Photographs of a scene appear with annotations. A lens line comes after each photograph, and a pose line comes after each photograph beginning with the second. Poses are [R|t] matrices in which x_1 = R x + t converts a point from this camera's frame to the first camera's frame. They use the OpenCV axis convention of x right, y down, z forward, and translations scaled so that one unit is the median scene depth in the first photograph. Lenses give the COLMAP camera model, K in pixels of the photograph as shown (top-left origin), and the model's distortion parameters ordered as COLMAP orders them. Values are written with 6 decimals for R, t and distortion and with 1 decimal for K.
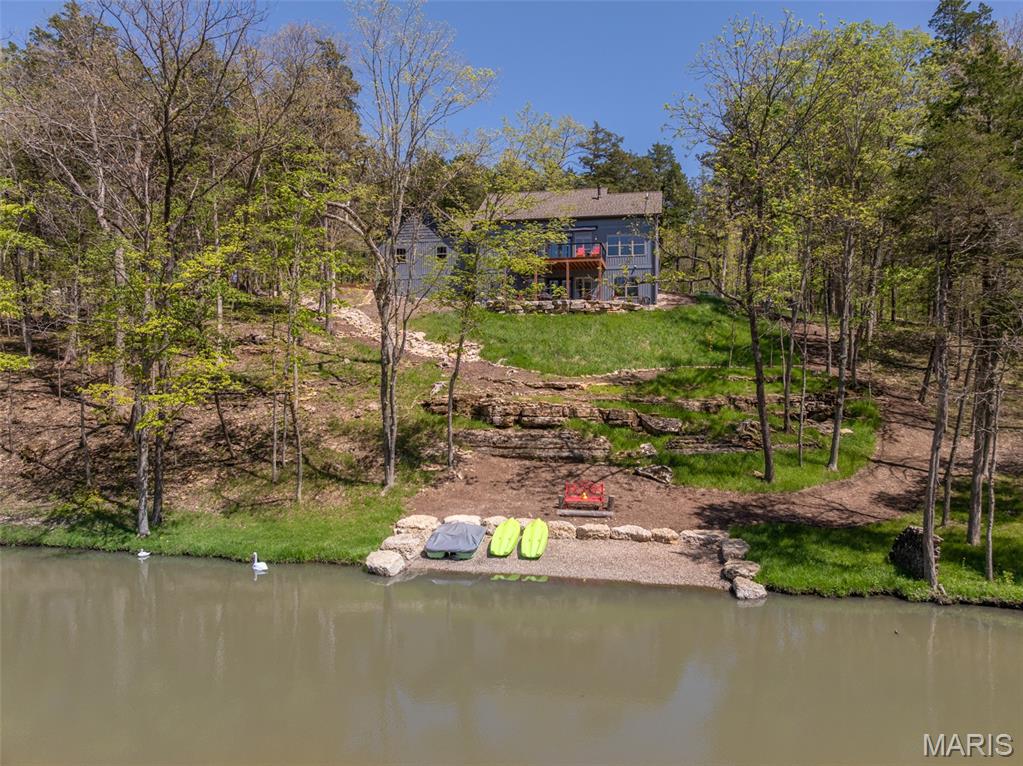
lens RADIAL K [[727.0, 0, 514.2], [0, 727.0, 384.9], [0, 0, 1]] dist [-0.025984, 0.007186]
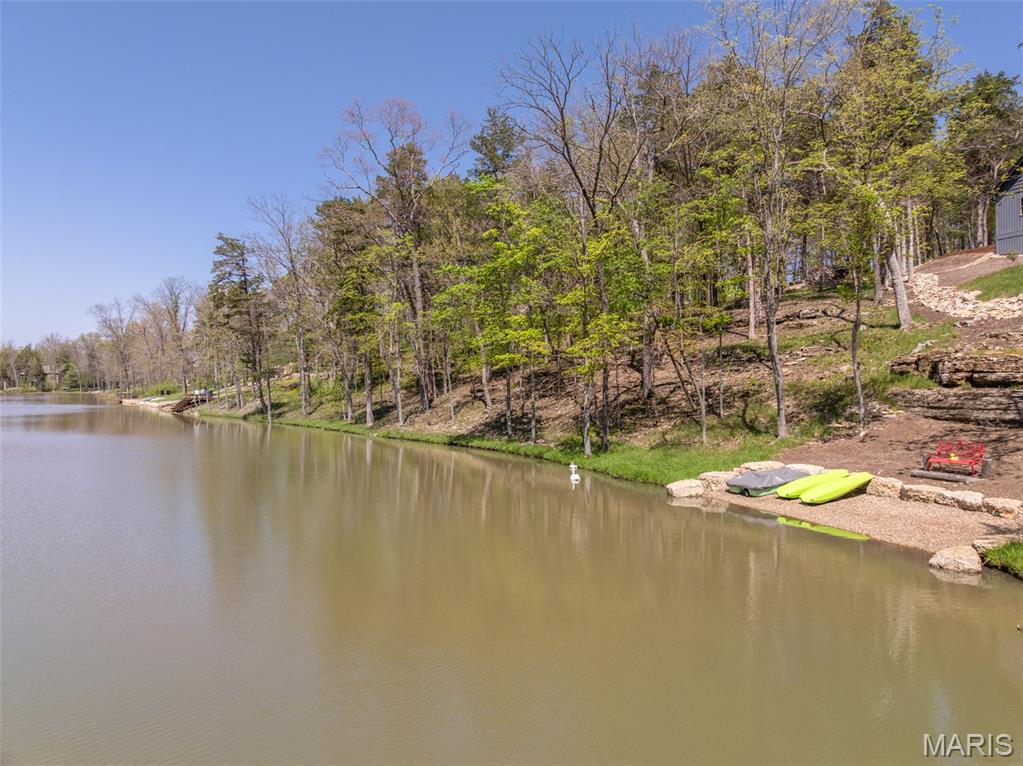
lens RADIAL K [[727.0, 0, 516.8], [0, 727.0, 381.7], [0, 0, 1]] dist [-0.025984, 0.007186]
pose [[0.524466, -0.009132, -0.851382, 0.447515], [-0.004062, 0.999904, -0.013227, 0.068814], [0.851422, 0.010395, 0.524379, 0.136378]]
